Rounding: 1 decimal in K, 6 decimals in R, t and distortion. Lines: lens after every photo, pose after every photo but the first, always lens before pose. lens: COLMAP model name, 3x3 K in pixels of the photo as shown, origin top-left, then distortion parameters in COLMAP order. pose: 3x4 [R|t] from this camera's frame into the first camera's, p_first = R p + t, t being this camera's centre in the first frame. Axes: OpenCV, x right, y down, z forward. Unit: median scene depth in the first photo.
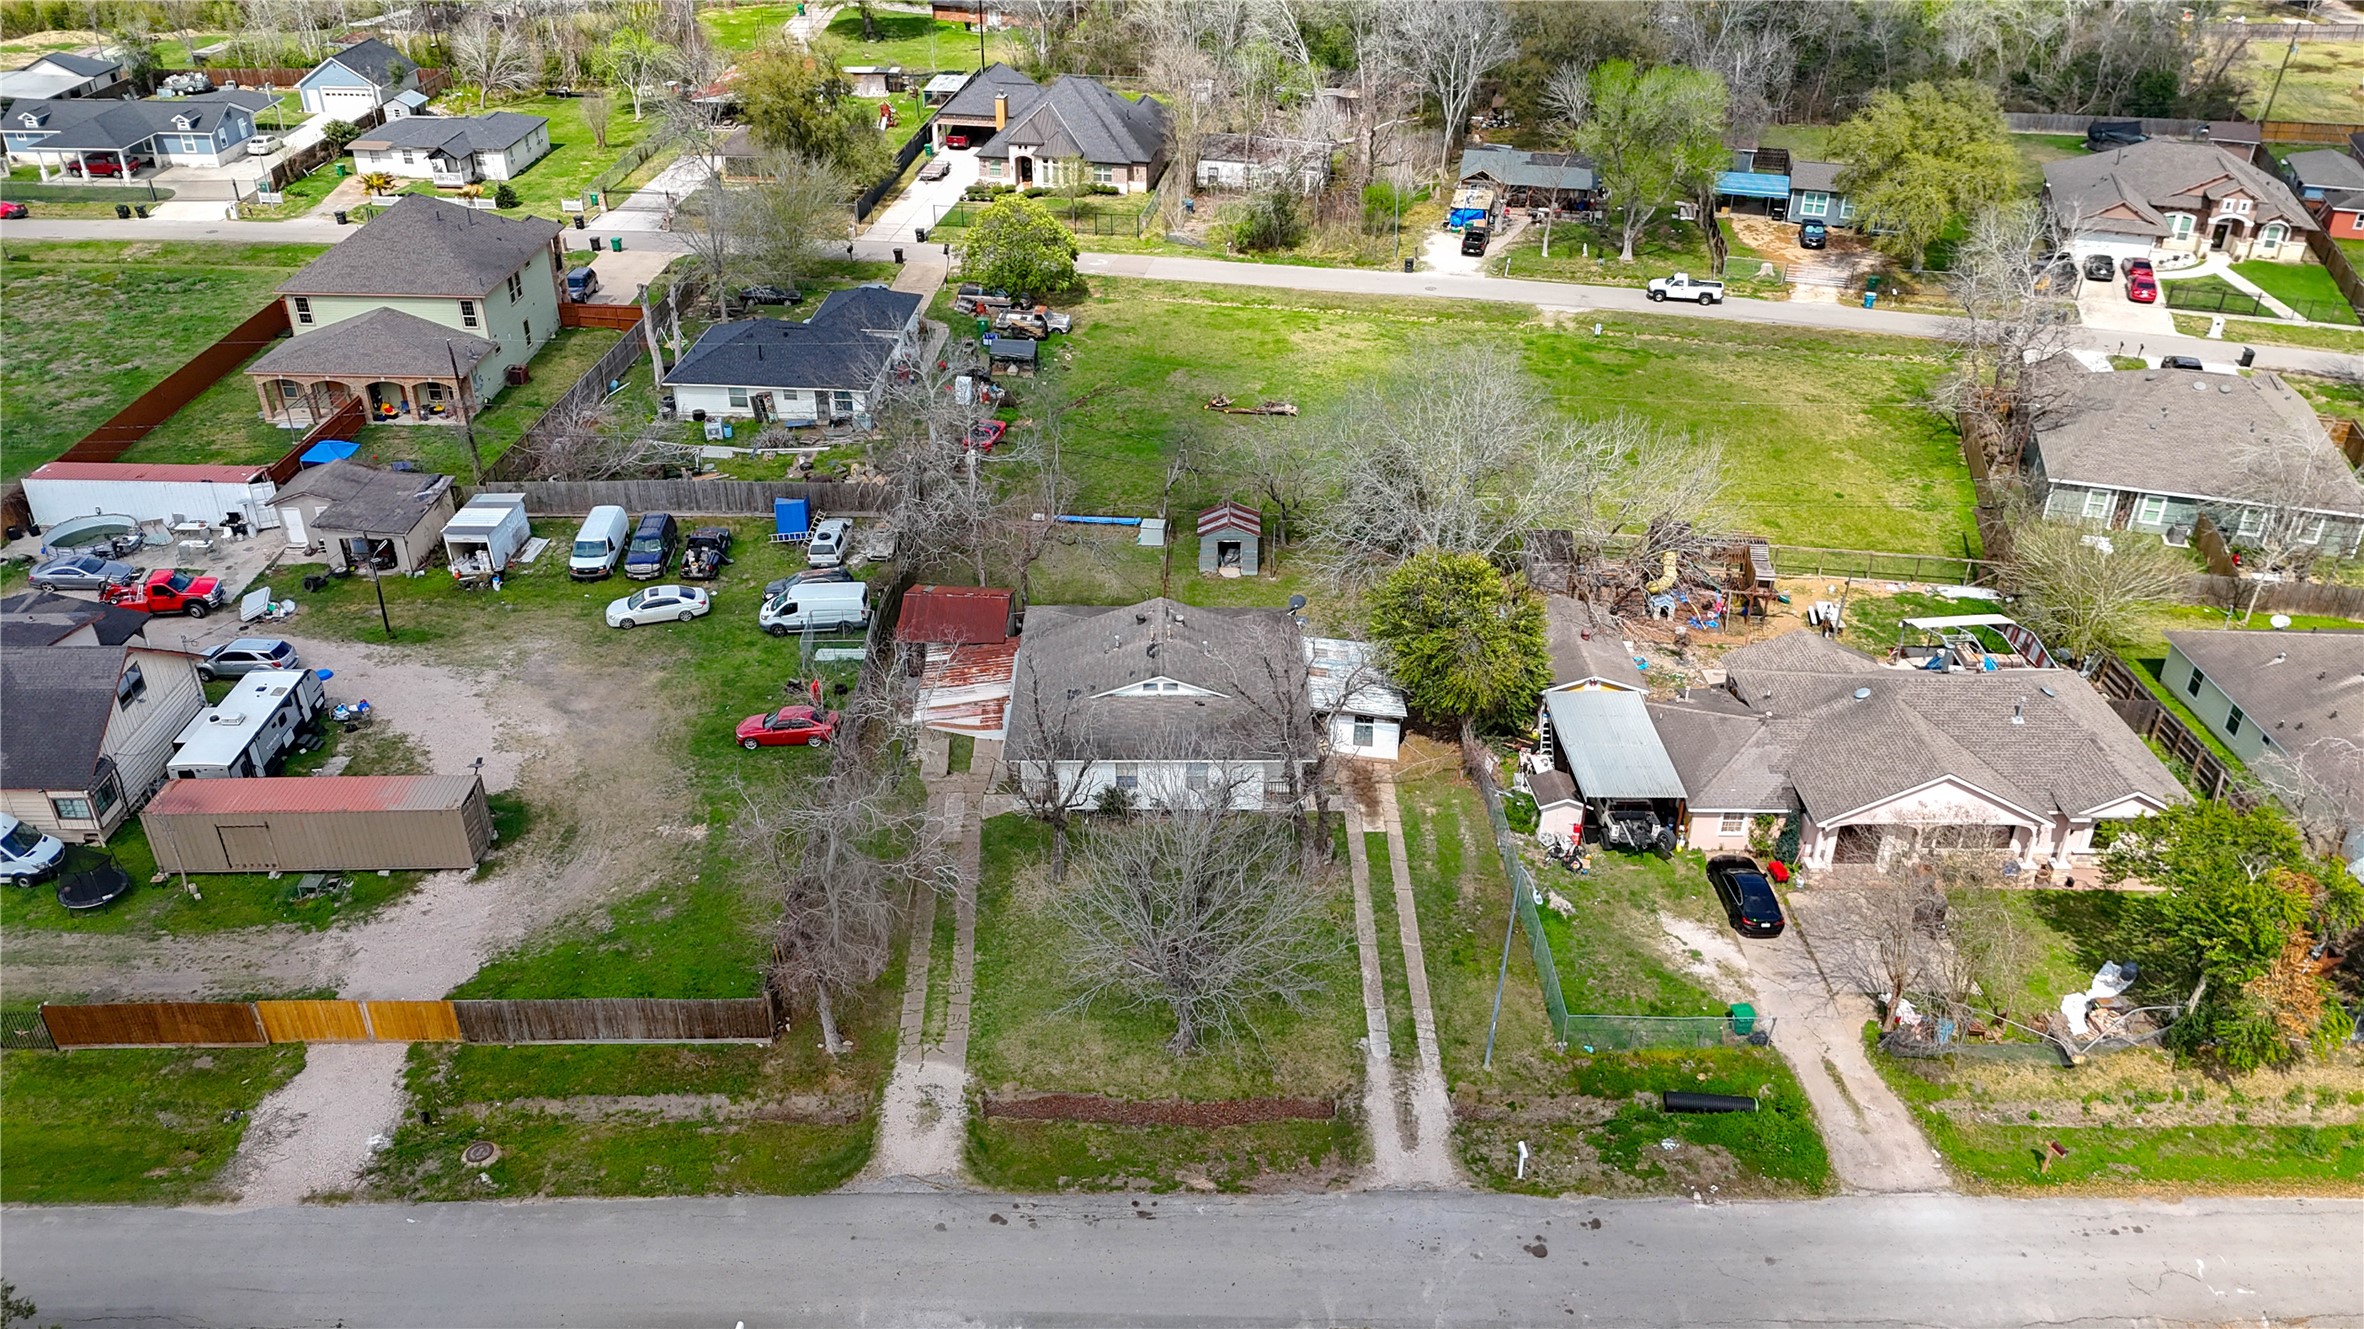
lens RADIAL K [[1741.7, 0, 1185.2], [0, 1741.7, 666.1], [0, 0, 1]] dist [0.070350, -0.067352]
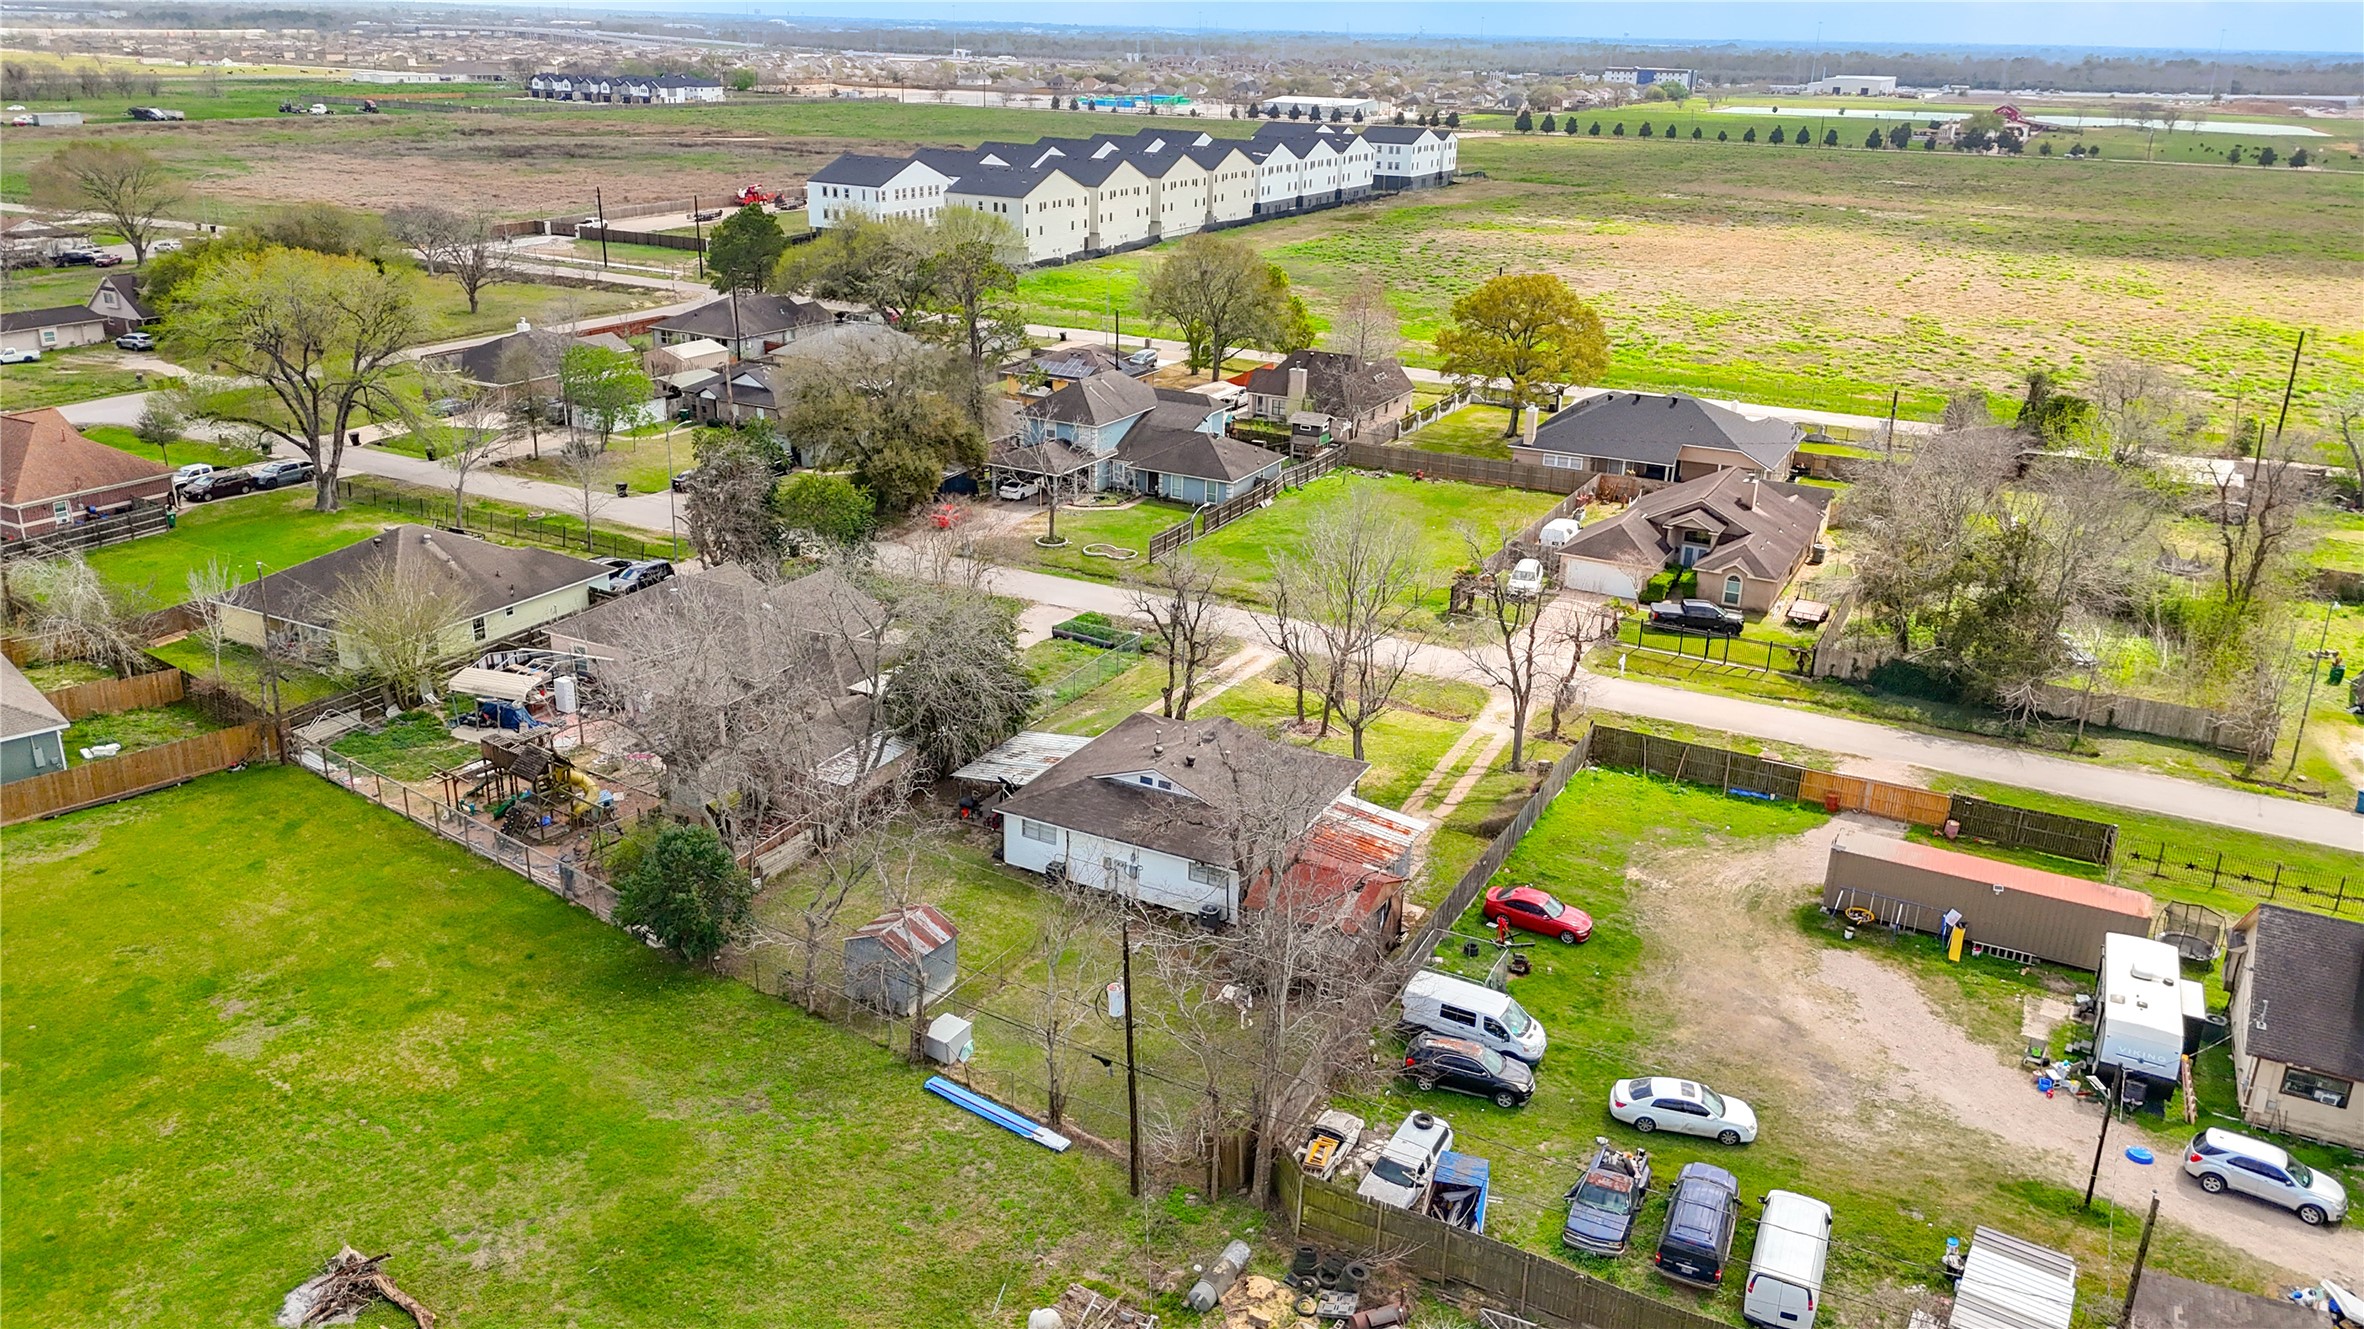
lens RADIAL K [[1741.7, 0, 1180.8], [0, 1741.7, 669.6], [0, 0, 1]] dist [0.070350, -0.067352]
pose [[-0.878957, -0.192760, 0.436209, -0.472484], [0.210471, 0.663987, 0.717512, -0.826028], [-0.427944, 0.722472, -0.543045, 1.593172]]
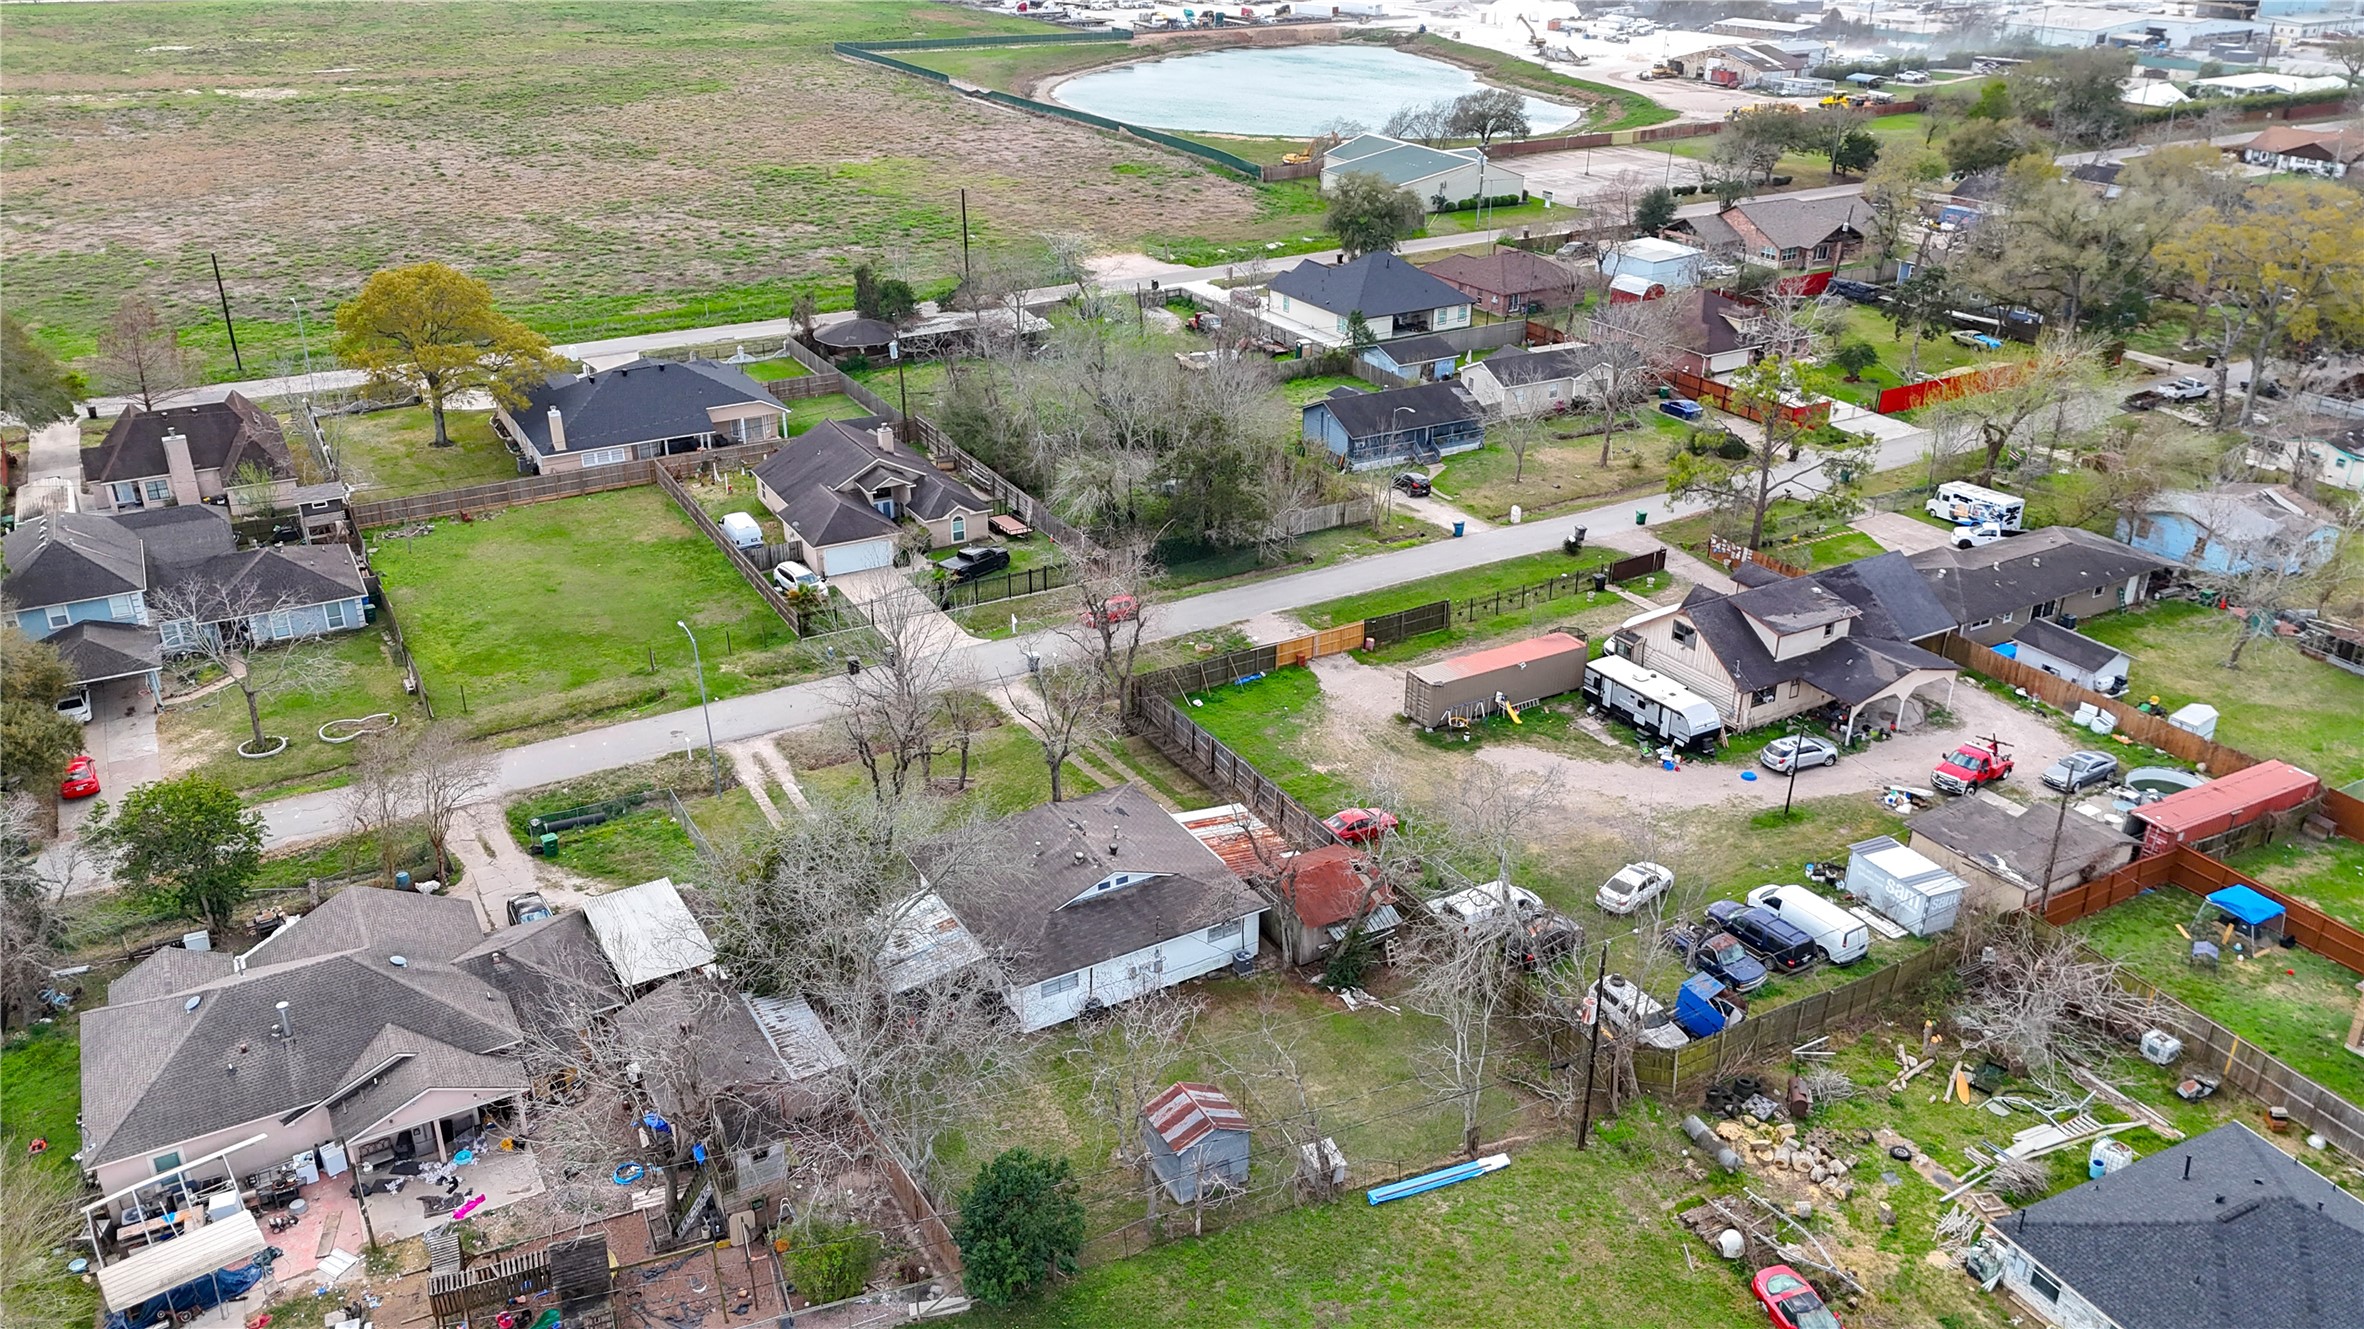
lens RADIAL K [[1741.7, 0, 1187.6], [0, 1741.7, 669.7], [0, 0, 1]] dist [0.070350, -0.067352]
pose [[-0.872523, 0.198653, -0.446364, 0.400428], [-0.253565, 0.596813, 0.761262, -0.946603], [0.417623, 0.777400, -0.470362, 1.504905]]
